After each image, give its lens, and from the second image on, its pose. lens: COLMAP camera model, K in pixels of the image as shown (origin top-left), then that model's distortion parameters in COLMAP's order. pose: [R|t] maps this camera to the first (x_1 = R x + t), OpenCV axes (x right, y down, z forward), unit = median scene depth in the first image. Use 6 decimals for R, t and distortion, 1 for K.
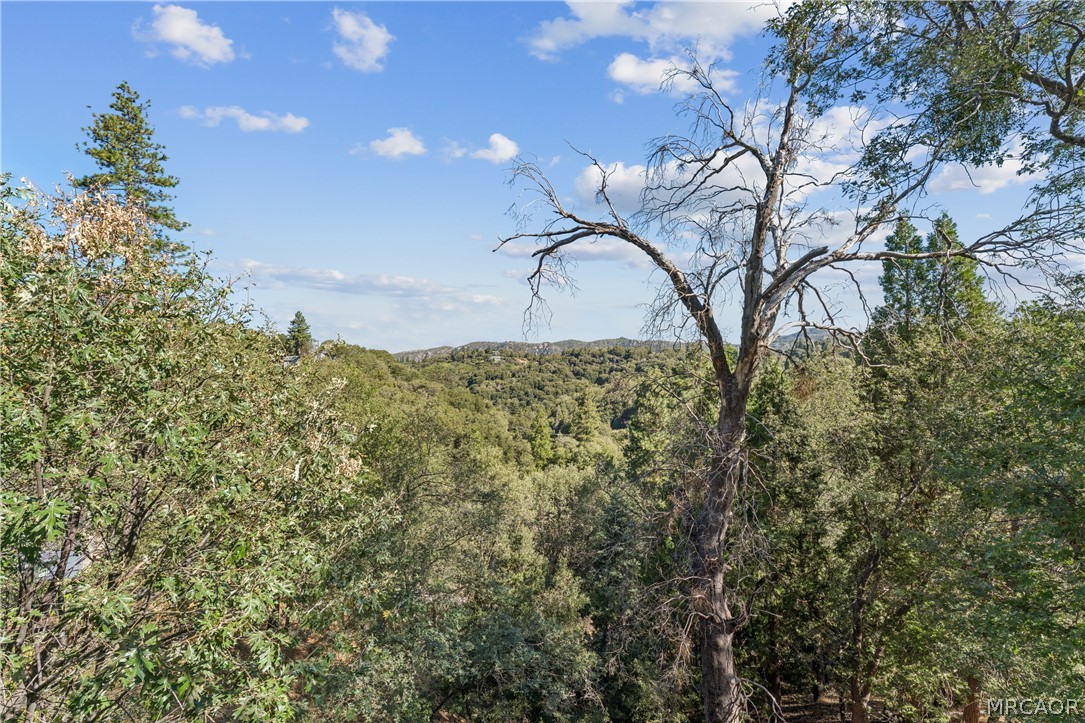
lens RADIAL K [[484.0, 0, 533.7], [0, 484.0, 360.2], [0, 0, 1]] dist [-0.003802, -0.001095]
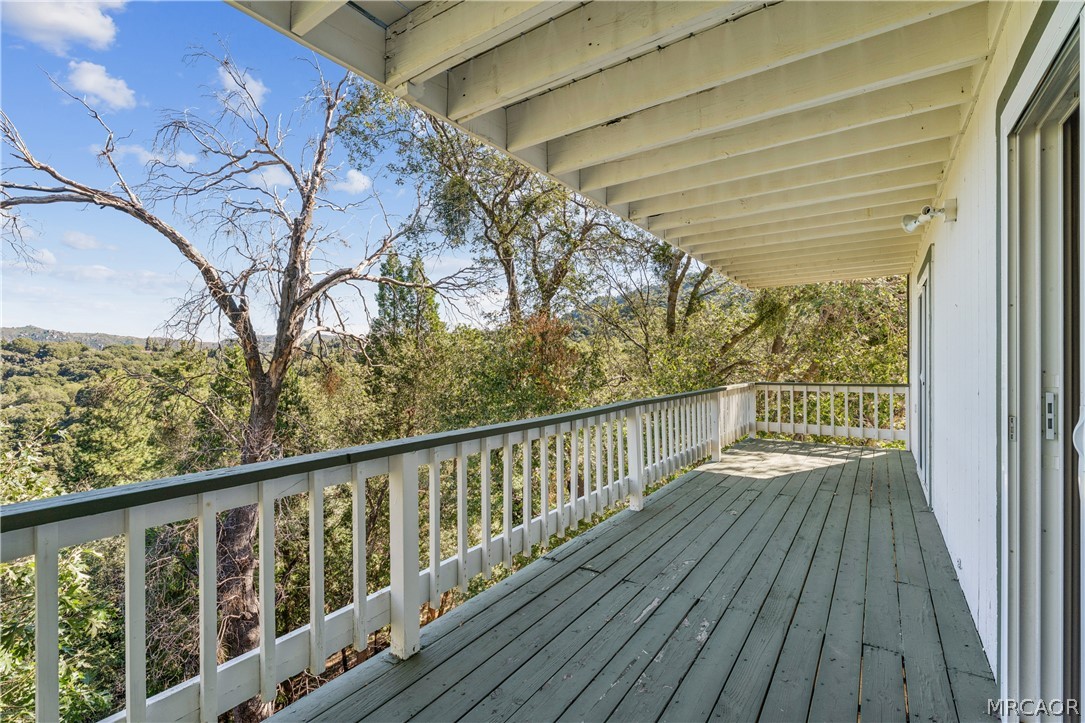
lens RADIAL K [[484.0, 0, 548.8], [0, 484.0, 360.9], [0, 0, 1]] dist [-0.003802, -0.001095]
pose [[0.539586, 0.005079, 0.841915, -0.116536], [-0.005523, 0.999982, -0.002493, 0.000580], [-0.841913, -0.003305, 0.539604, -0.065867]]
